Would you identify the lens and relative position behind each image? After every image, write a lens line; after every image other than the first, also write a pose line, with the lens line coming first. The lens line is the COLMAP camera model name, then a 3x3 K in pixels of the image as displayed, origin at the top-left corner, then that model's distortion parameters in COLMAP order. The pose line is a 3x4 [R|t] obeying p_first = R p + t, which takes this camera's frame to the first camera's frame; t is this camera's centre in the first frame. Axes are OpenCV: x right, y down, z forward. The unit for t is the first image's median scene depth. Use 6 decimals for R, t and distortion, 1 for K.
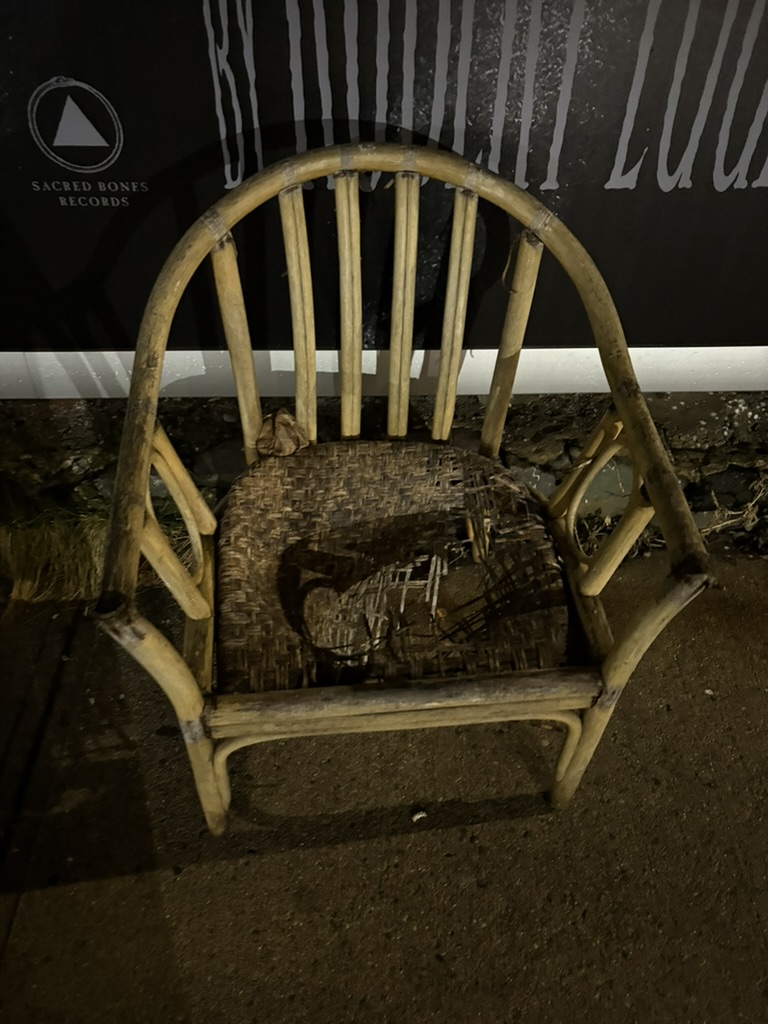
lens RADIAL K [[763.9, 0, 392.2], [0, 763.9, 512.3], [0, 0, 1]] dist [0.020932, -0.014306]
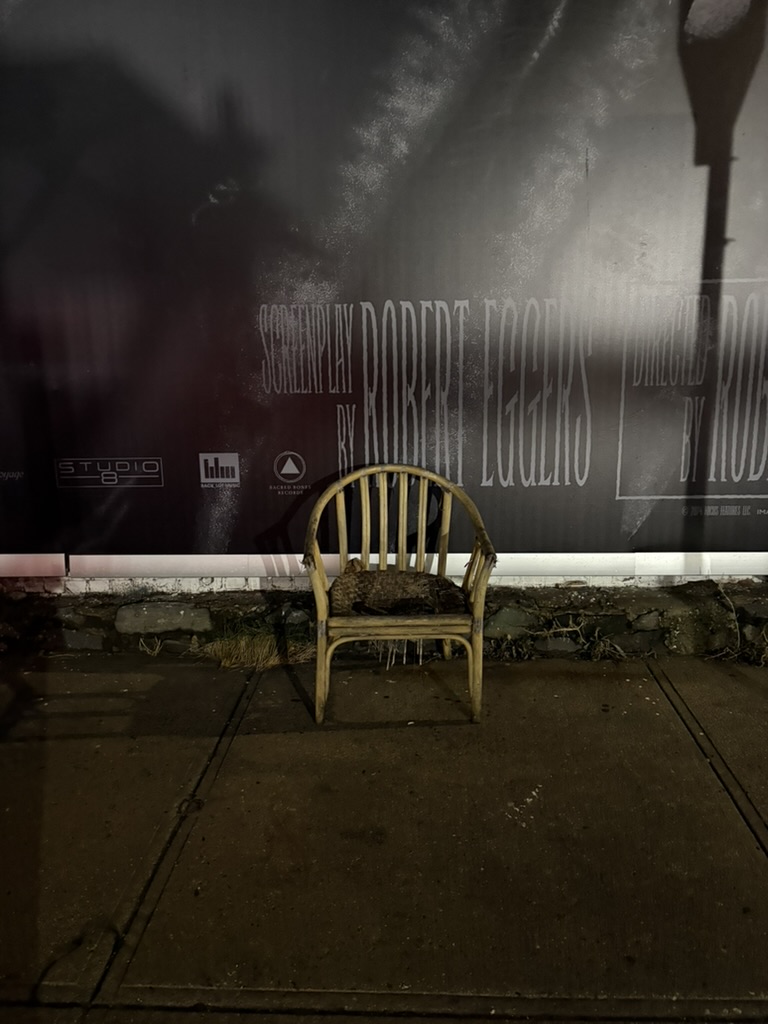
lens RADIAL K [[763.9, 0, 381.7], [0, 763.9, 513.4], [0, 0, 1]] dist [0.020932, -0.014306]
pose [[0.997384, -0.019024, -0.069733, 0.126546], [-0.023057, 0.830612, -0.556374, 1.212091], [0.068505, 0.556527, 0.828001, -1.234658]]
